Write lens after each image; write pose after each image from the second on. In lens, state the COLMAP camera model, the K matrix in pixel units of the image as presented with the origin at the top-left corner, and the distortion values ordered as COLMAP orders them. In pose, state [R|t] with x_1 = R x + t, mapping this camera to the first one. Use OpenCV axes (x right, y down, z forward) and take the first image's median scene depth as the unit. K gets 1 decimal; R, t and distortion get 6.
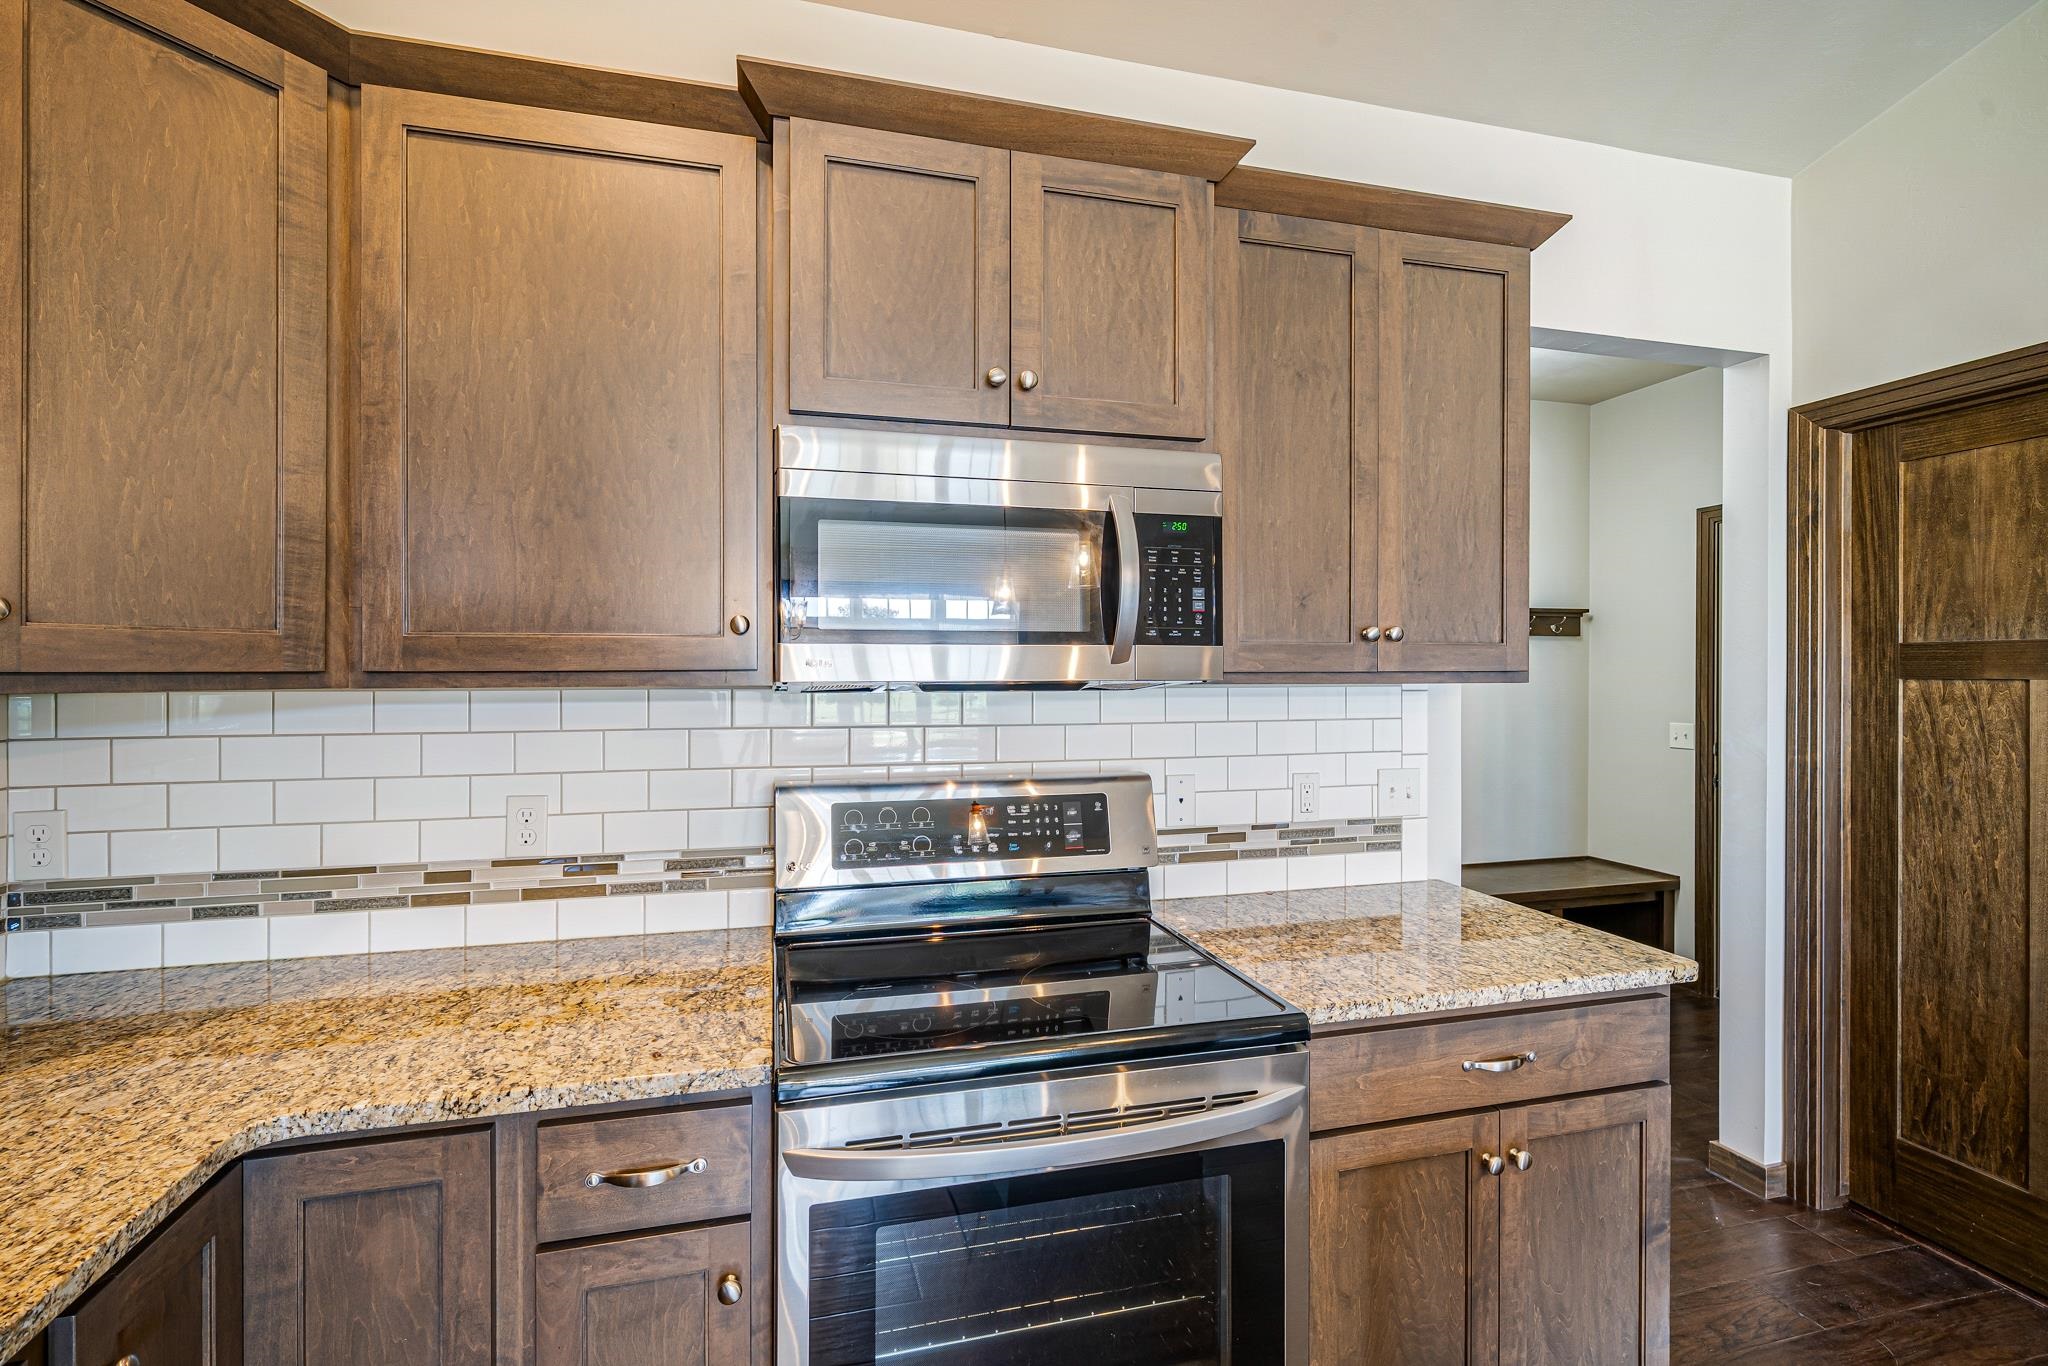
lens RADIAL K [[907.9, 0, 1015.1], [0, 907.9, 668.0], [0, 0, 1]] dist [0.000504, 0.000149]
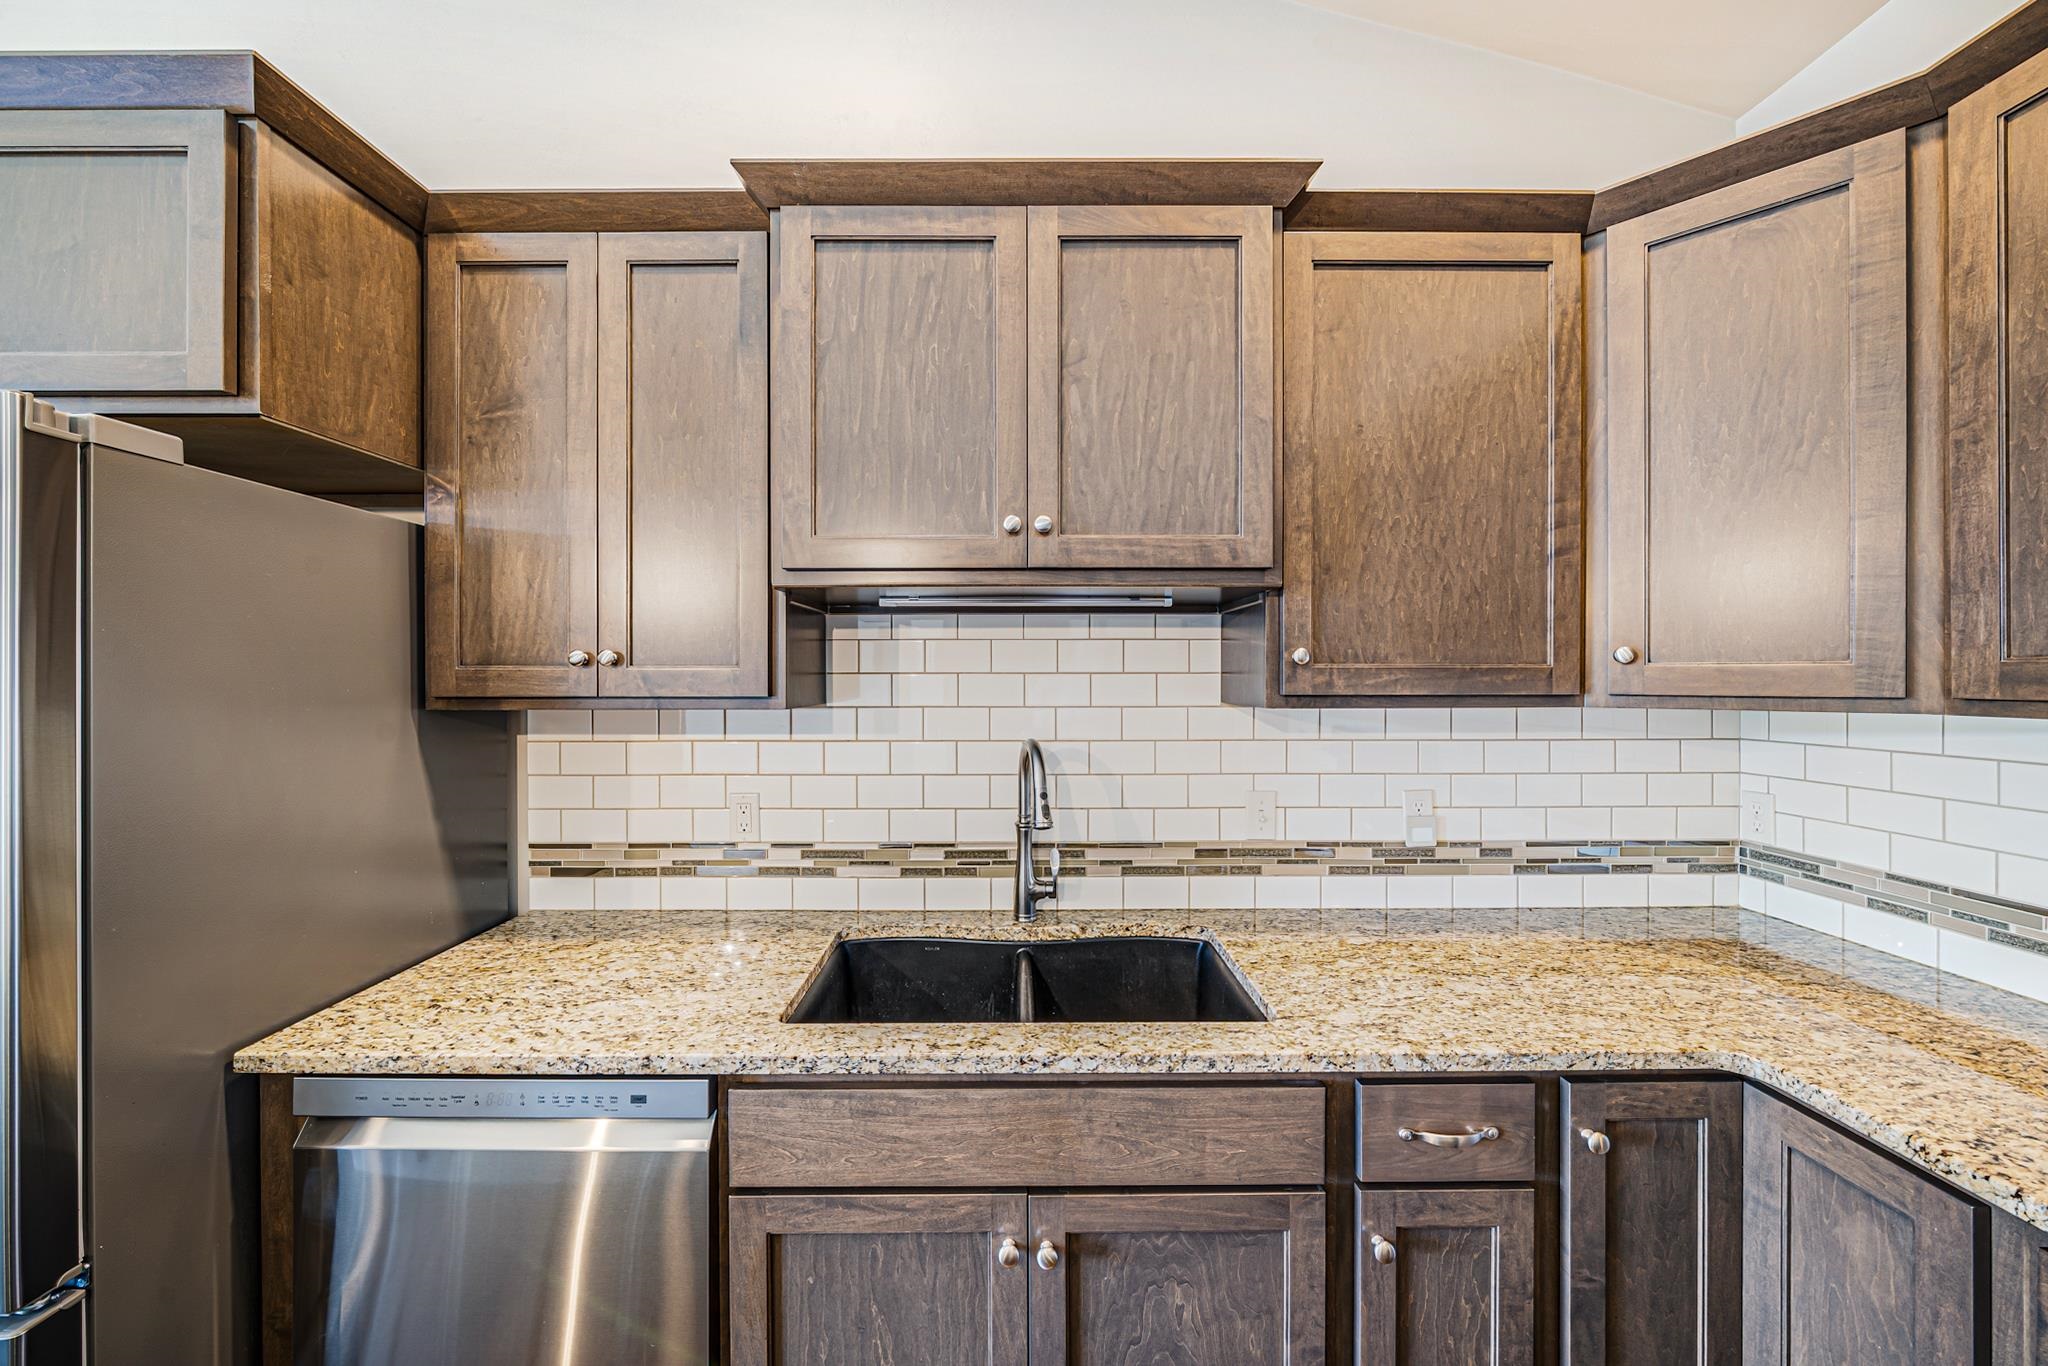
lens RADIAL K [[721.9, 0, 1016.5], [0, 721.9, 678.9], [0, 0, 1]] dist [-0.005192, -0.000107]
pose [[-0.247024, 0.001629, -0.969008, 0.189090], [0.001046, 0.999998, 0.001414, -0.012958], [0.969009, -0.000664, -0.247025, 0.130714]]
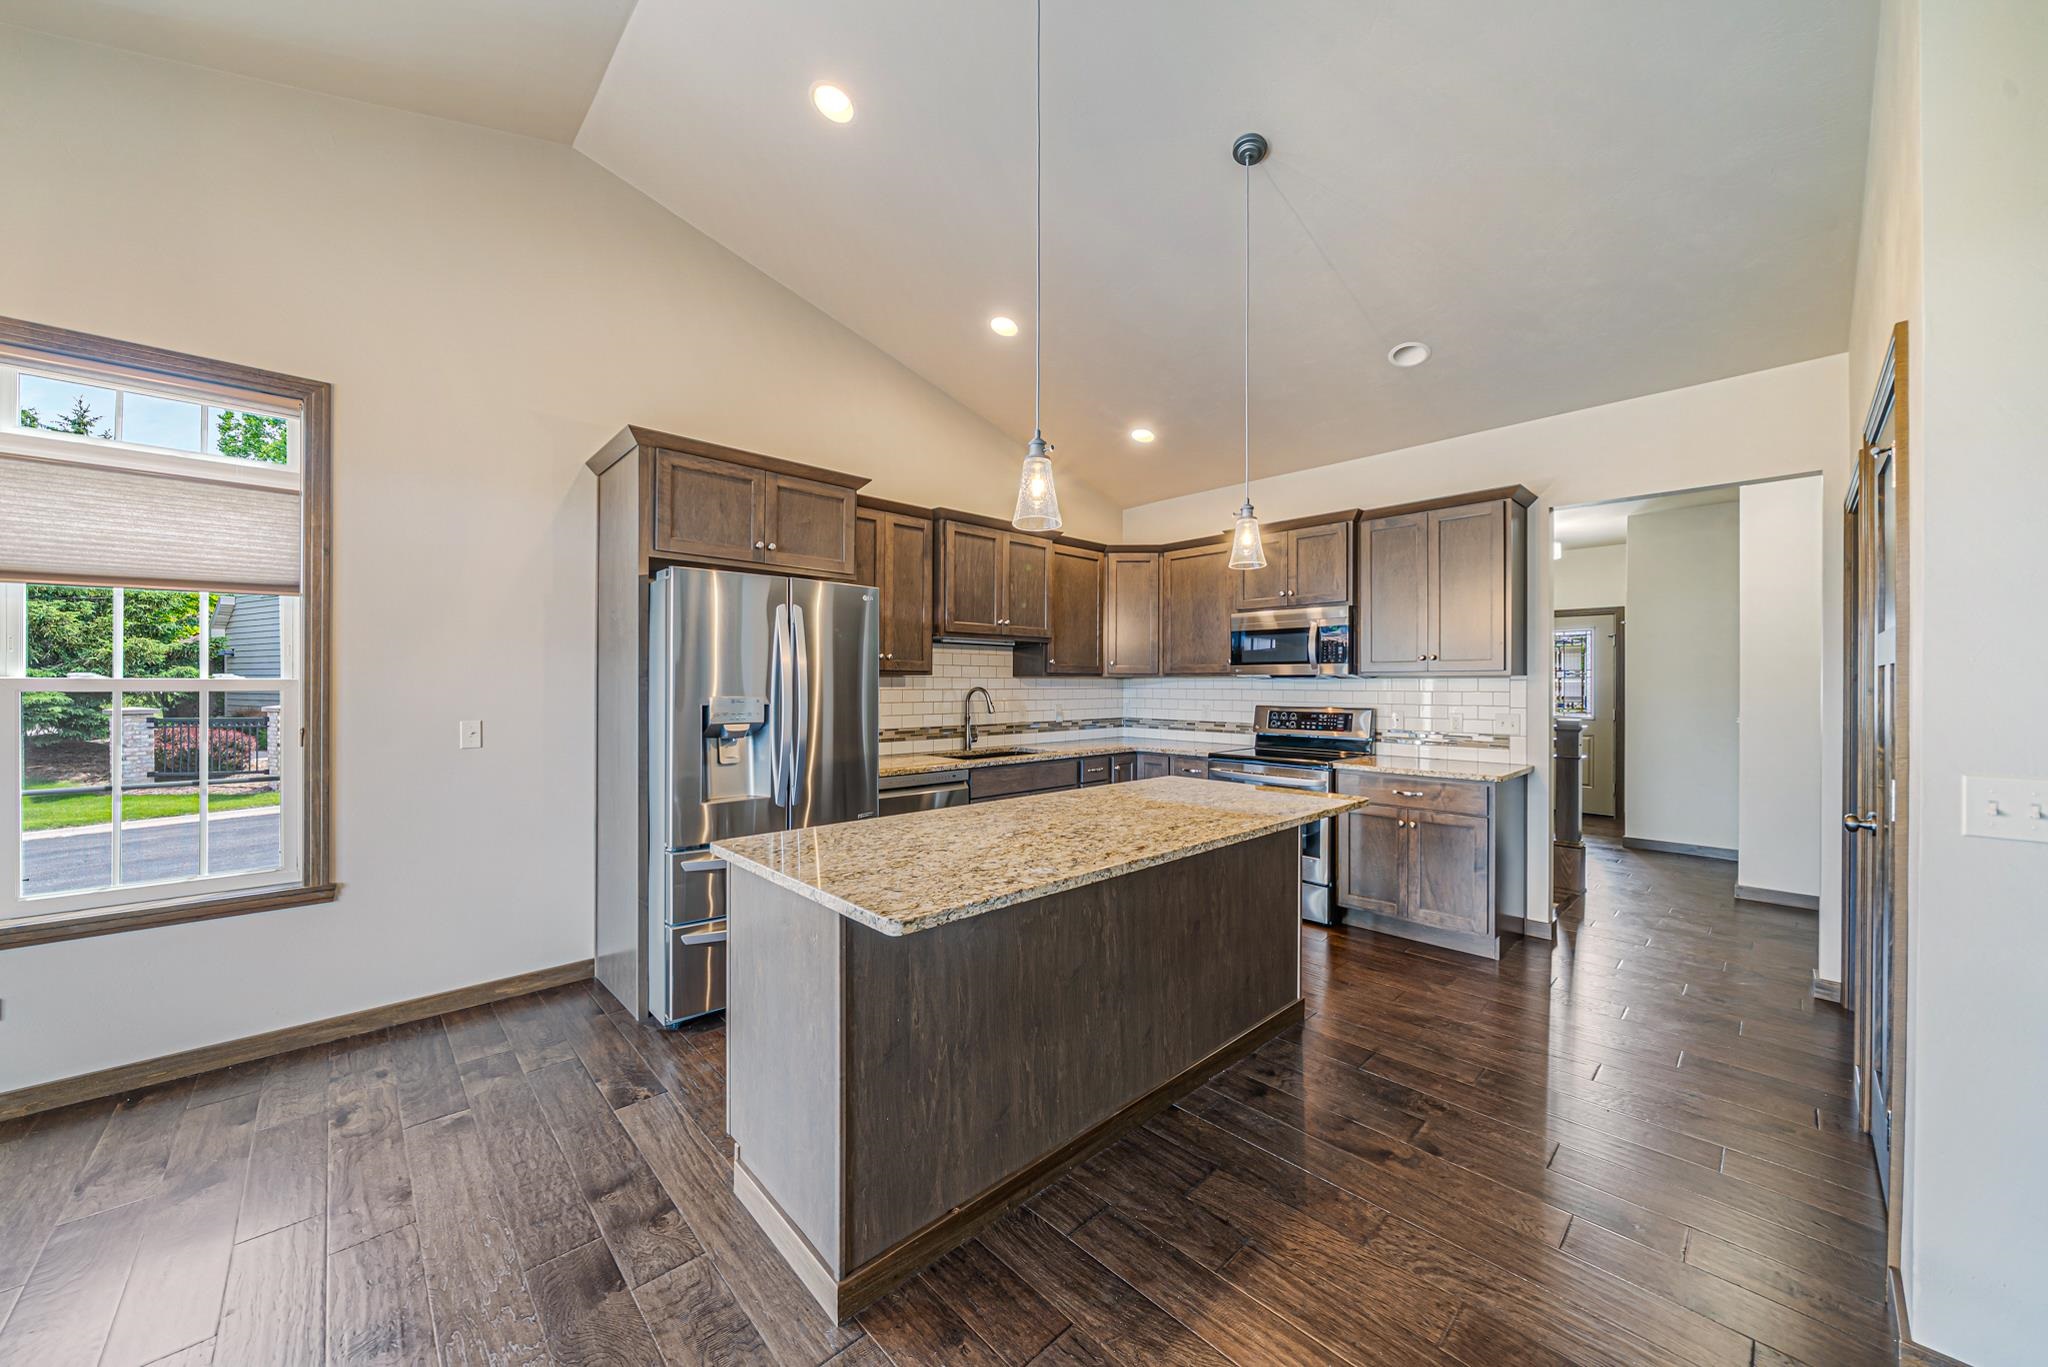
lens RADIAL K [[731.0, 0, 1009.8], [0, 731.0, 682.6], [0, 0, 1]] dist [-0.002043, 0.000029]
pose [[0.471873, -0.001099, -0.881666, 1.494305], [-0.000531, 0.999999, -0.001530, 0.038664], [0.881666, 0.001190, 0.471872, -1.000445]]
